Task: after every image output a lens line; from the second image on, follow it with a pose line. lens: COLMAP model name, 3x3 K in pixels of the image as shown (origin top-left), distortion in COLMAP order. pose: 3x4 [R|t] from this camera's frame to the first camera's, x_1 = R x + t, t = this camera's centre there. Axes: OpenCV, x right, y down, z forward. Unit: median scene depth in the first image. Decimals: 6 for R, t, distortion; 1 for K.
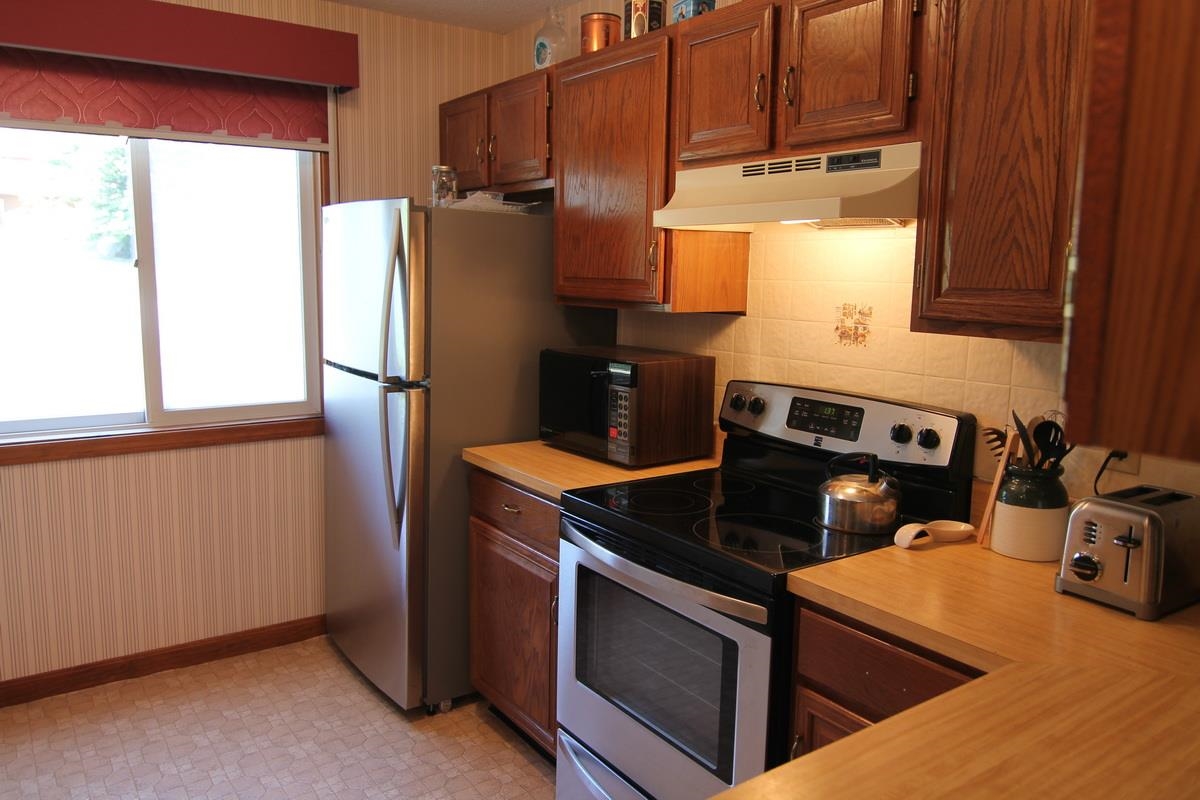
lens RADIAL K [[866.7, 0, 600.0], [0, 866.7, 400.0], [0, 0, 1]] dist [-0.000447, -0.026461]
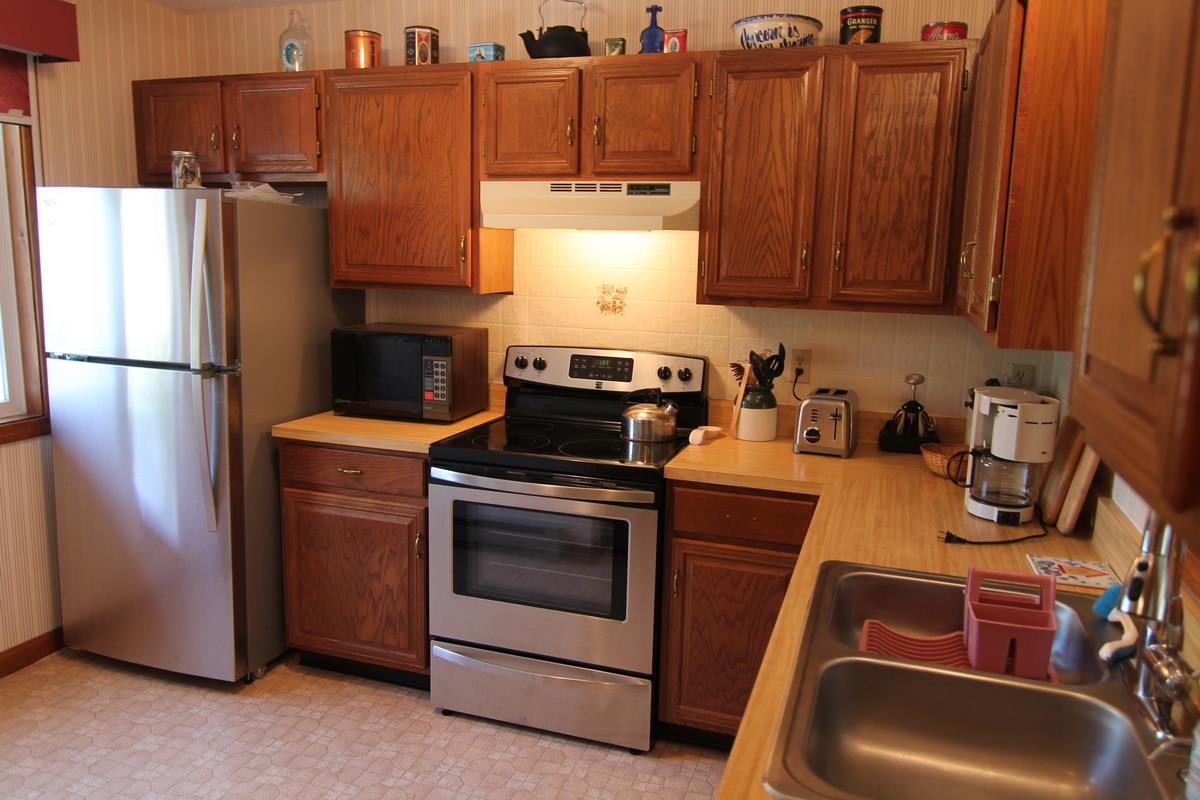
lens RADIAL K [[866.7, 0, 600.0], [0, 866.7, 400.0], [0, 0, 1]] dist [-0.000447, -0.026461]
pose [[0.811621, -0.095578, 0.576313, -0.557981], [0.075001, 0.995409, 0.059458, -0.010973], [-0.579350, -0.005033, 0.815063, -0.130485]]
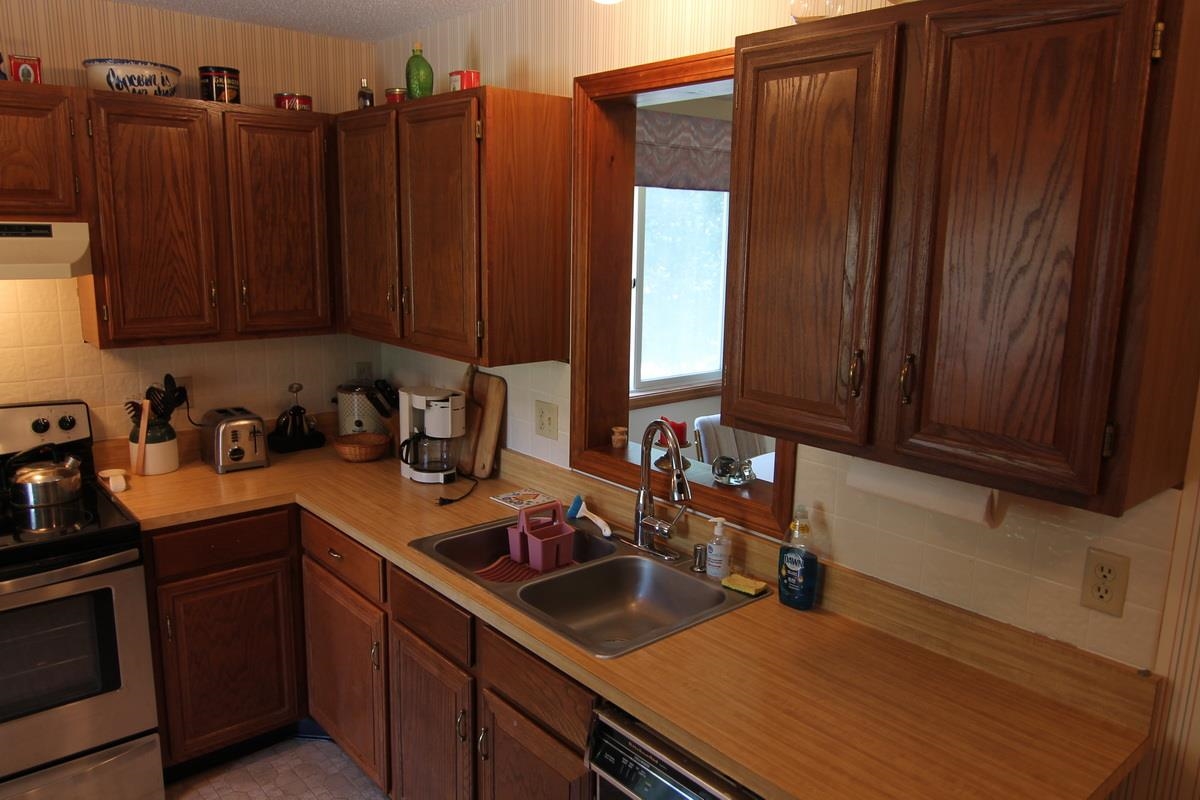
lens RADIAL K [[866.7, 0, 600.0], [0, 866.7, 400.0], [0, 0, 1]] dist [-0.000447, -0.026461]
pose [[-0.099349, -0.208851, 0.972888, -0.961340], [0.125346, 0.967310, 0.220454, -0.173826], [-0.987126, 0.143850, -0.069923, 0.219512]]
